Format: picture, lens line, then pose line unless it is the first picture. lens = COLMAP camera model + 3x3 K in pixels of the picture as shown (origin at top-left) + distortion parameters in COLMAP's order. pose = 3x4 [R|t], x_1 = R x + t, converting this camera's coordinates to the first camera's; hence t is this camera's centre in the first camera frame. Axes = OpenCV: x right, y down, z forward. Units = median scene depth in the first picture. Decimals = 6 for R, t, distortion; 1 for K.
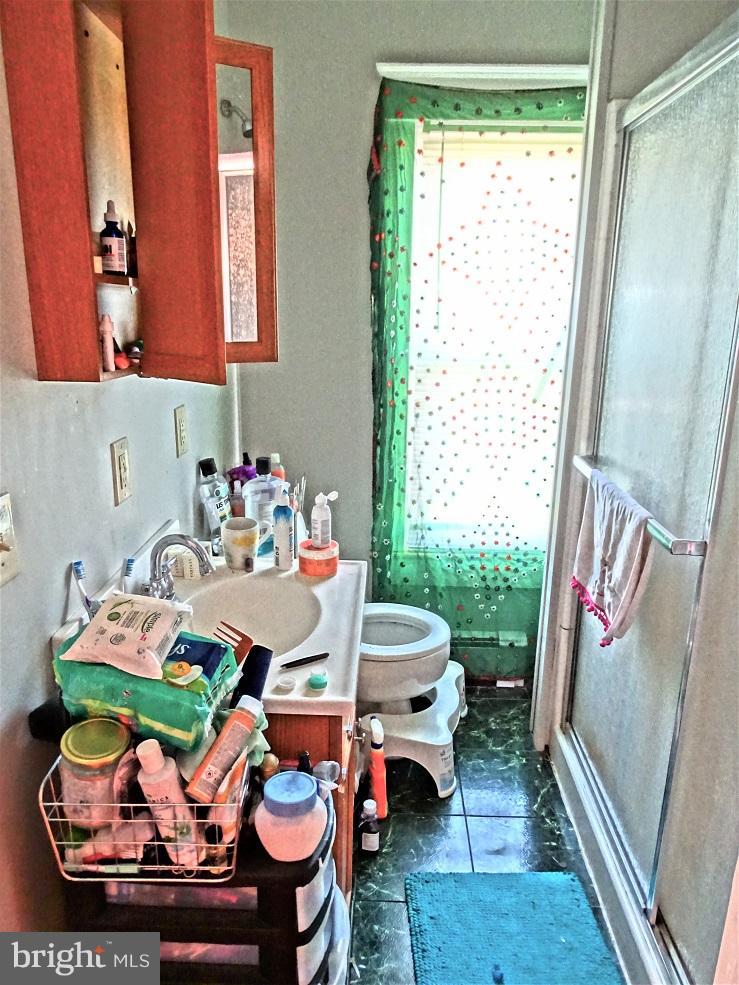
lens RADIAL K [[706.2, 0, 371.0], [0, 706.2, 493.7], [0, 0, 1]] dist [-0.000788, 0.006647]
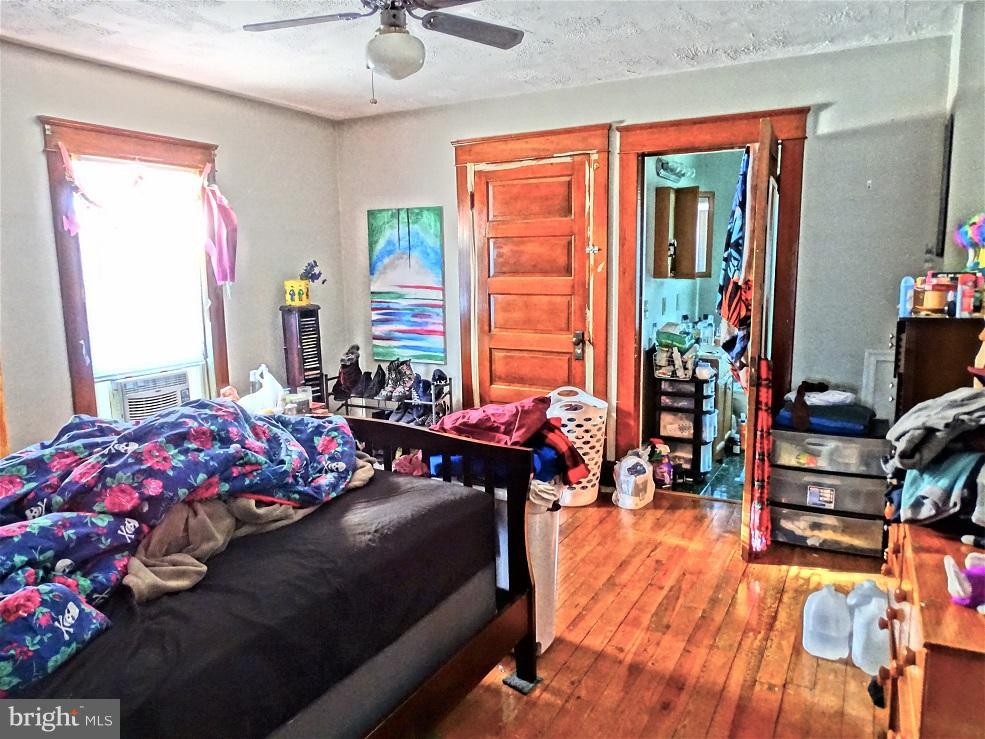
lens RADIAL K [[706.2, 0, 492.5], [0, 706.2, 369.1], [0, 0, 1]] dist [-0.000788, 0.006647]
pose [[0.891044, 0.044524, -0.451728, 0.714915], [-0.089629, 0.992842, -0.078937, 0.907065], [0.444980, 0.110824, 0.888657, -3.580590]]
